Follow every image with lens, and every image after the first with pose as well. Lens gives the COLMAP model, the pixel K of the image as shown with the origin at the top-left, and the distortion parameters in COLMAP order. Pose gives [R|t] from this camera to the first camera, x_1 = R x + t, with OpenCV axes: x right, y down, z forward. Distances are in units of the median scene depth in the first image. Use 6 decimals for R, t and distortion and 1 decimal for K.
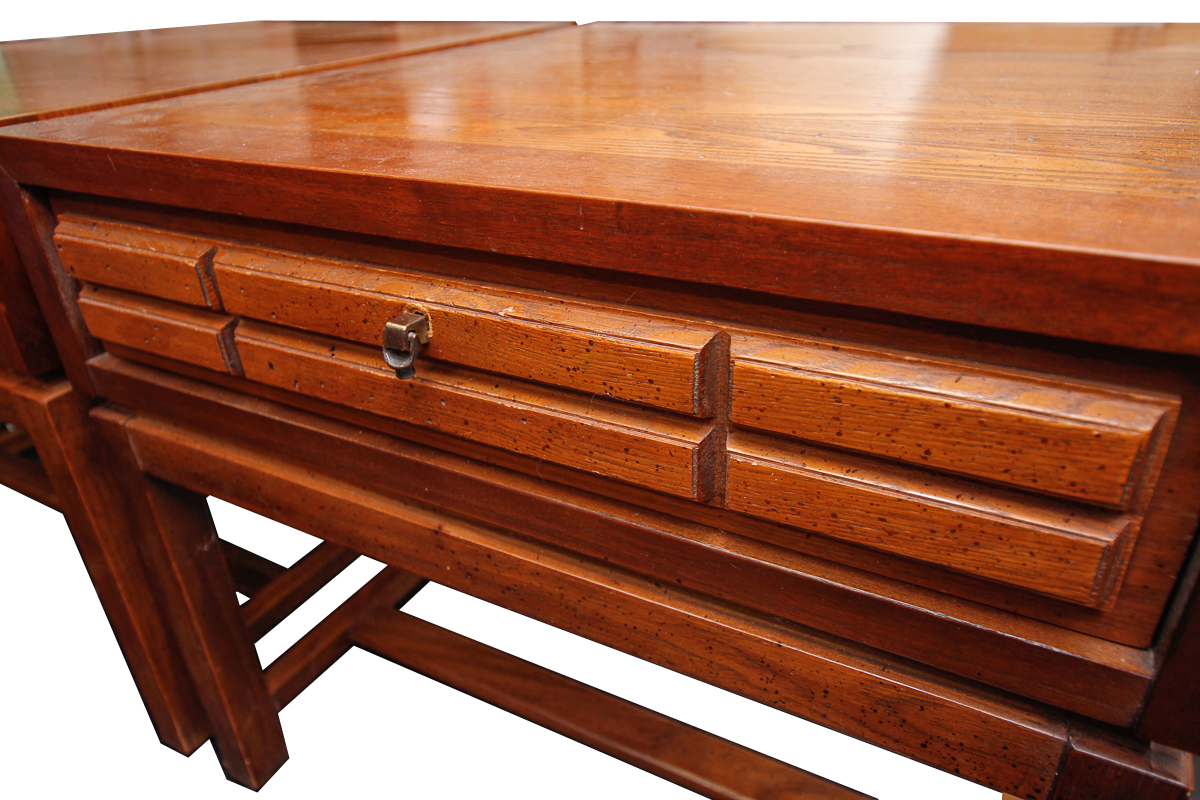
lens RADIAL K [[830.9, 0, 581.2], [0, 830.9, 435.7], [0, 0, 1]] dist [-0.009106, 0.007642]
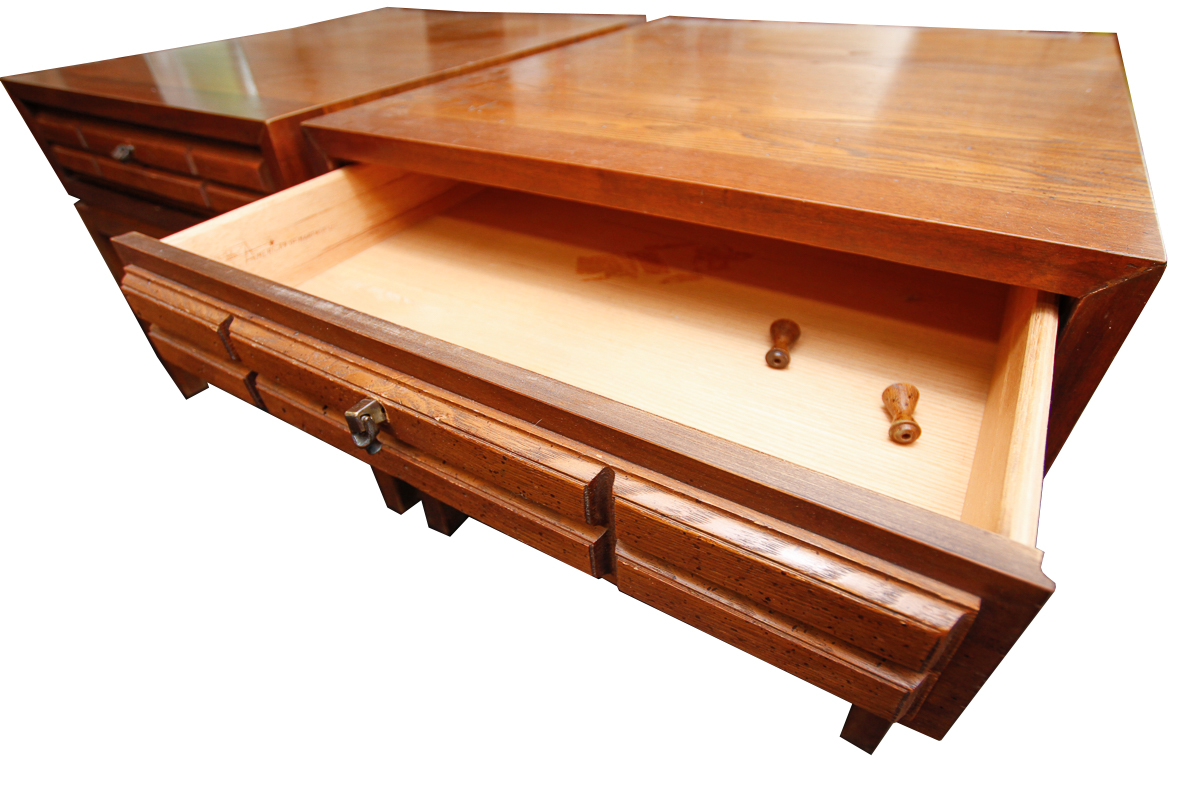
lens RADIAL K [[614.7, 0, 582.6], [0, 614.7, 431.6], [0, 0, 1]] dist [-0.021032, -0.000717]
pose [[0.998656, 0.031656, -0.041040, -0.170687], [-0.024065, 0.984487, 0.173801, 0.007191], [0.045906, -0.172580, 0.983925, -0.345675]]
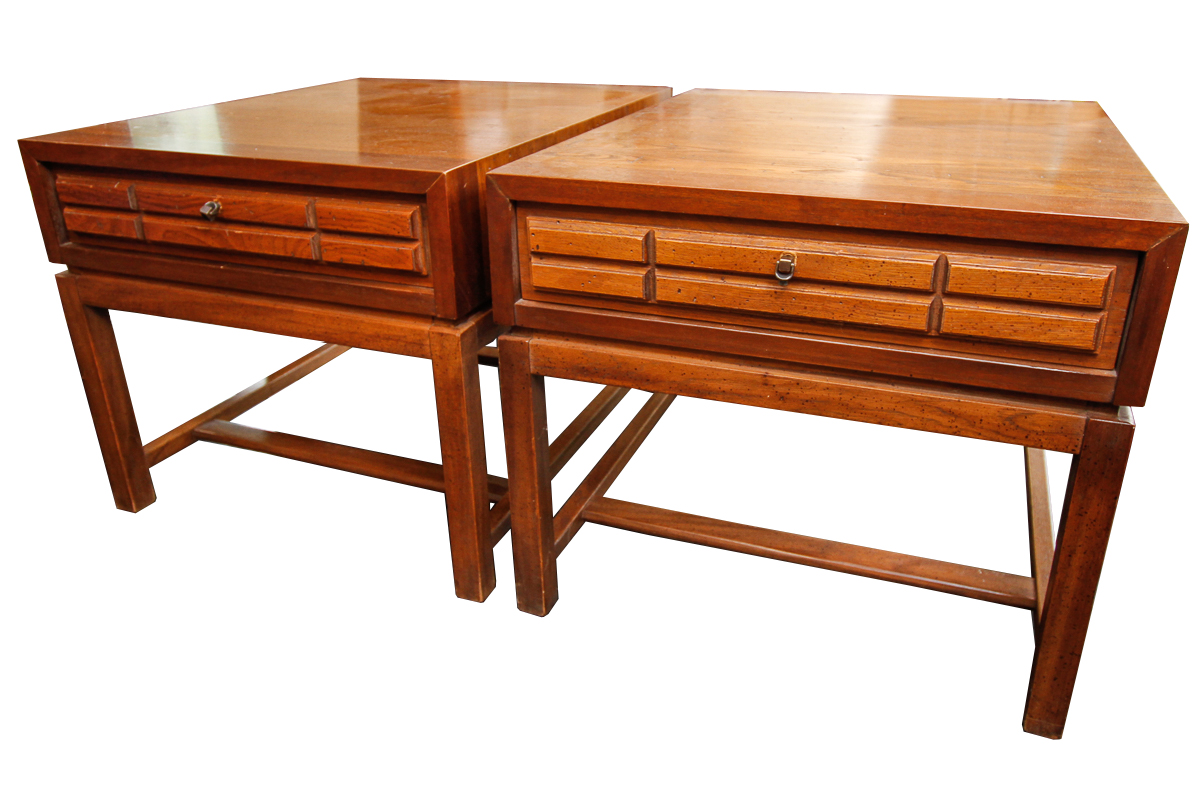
lens RADIAL K [[931.7, 0, 604.6], [0, 931.7, 388.5], [0, 0, 1]] dist [-0.028000, 0.033804]
pose [[0.988745, -0.036888, 0.144992, -1.157765], [0.051365, 0.993918, -0.097408, 0.456077], [-0.140517, 0.103760, 0.984626, -1.432434]]
